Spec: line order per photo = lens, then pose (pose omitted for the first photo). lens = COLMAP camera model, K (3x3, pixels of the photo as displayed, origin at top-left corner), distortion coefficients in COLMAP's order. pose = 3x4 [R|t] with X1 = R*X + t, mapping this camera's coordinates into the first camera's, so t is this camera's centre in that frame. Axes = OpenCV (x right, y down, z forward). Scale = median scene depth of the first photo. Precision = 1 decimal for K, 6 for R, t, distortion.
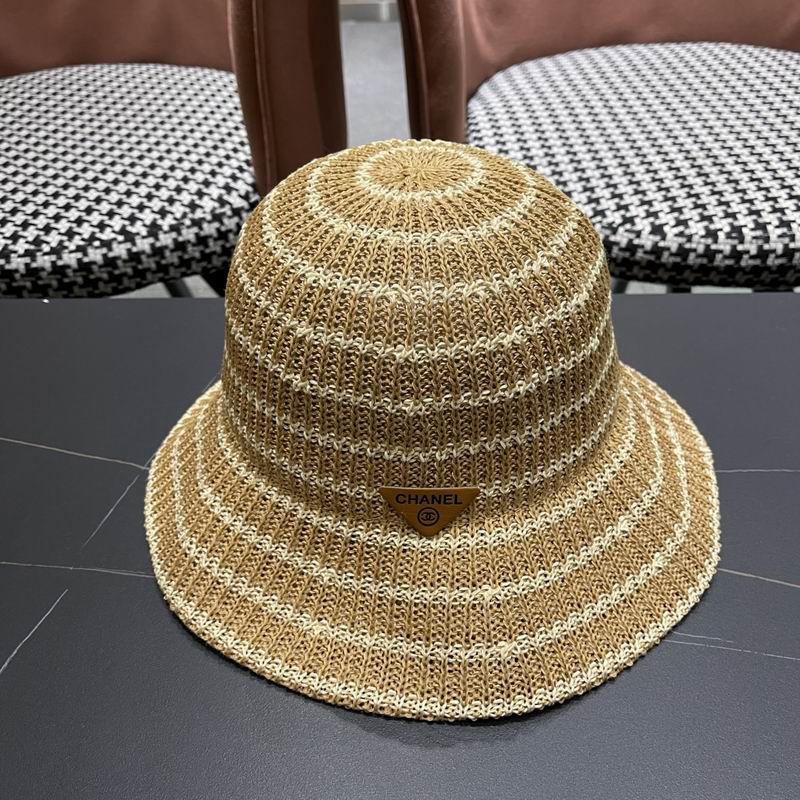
lens RADIAL K [[845.6, 0, 408.2], [0, 845.6, 406.0], [0, 0, 1]] dist [0.015527, 0.000000]
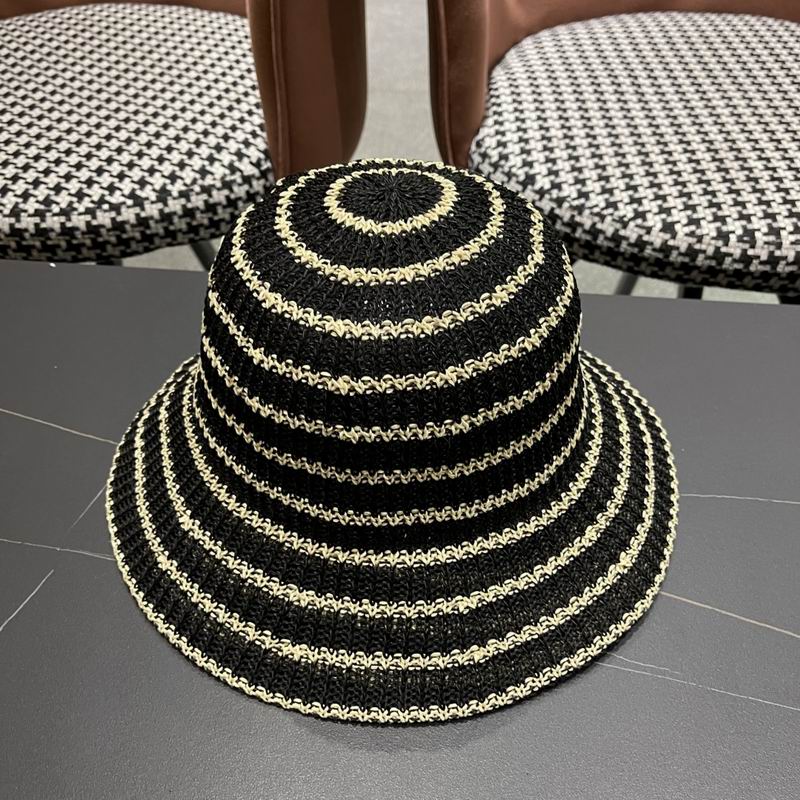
lens RADIAL K [[845.6, 0, 402.8], [0, 845.6, 414.2], [0, 0, 1]] dist [0.015527, 0.000000]
pose [[0.997265, 0.067636, -0.029792, 0.029477], [-0.064669, 0.993723, 0.091282, -0.060096], [0.035779, -0.089106, 0.995379, -0.009297]]
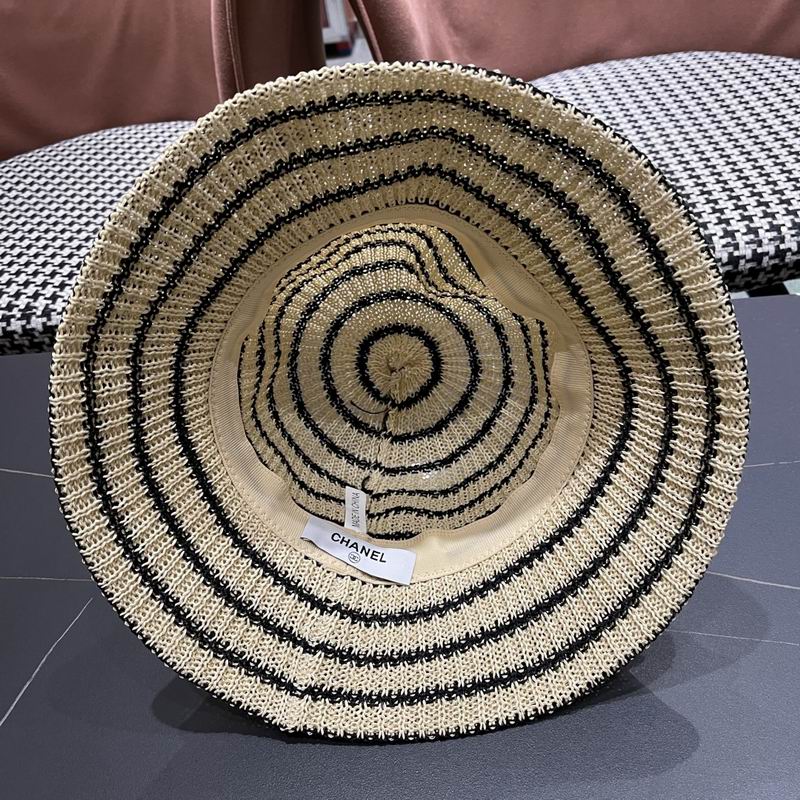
lens RADIAL K [[845.6, 0, 398.8], [0, 845.6, 399.1], [0, 0, 1]] dist [0.015527, 0.000000]
pose [[0.993635, -0.062240, -0.093895, 0.106071], [0.062175, 0.998059, -0.003622, -0.024472], [0.093938, -0.002239, 0.995575, -0.114307]]
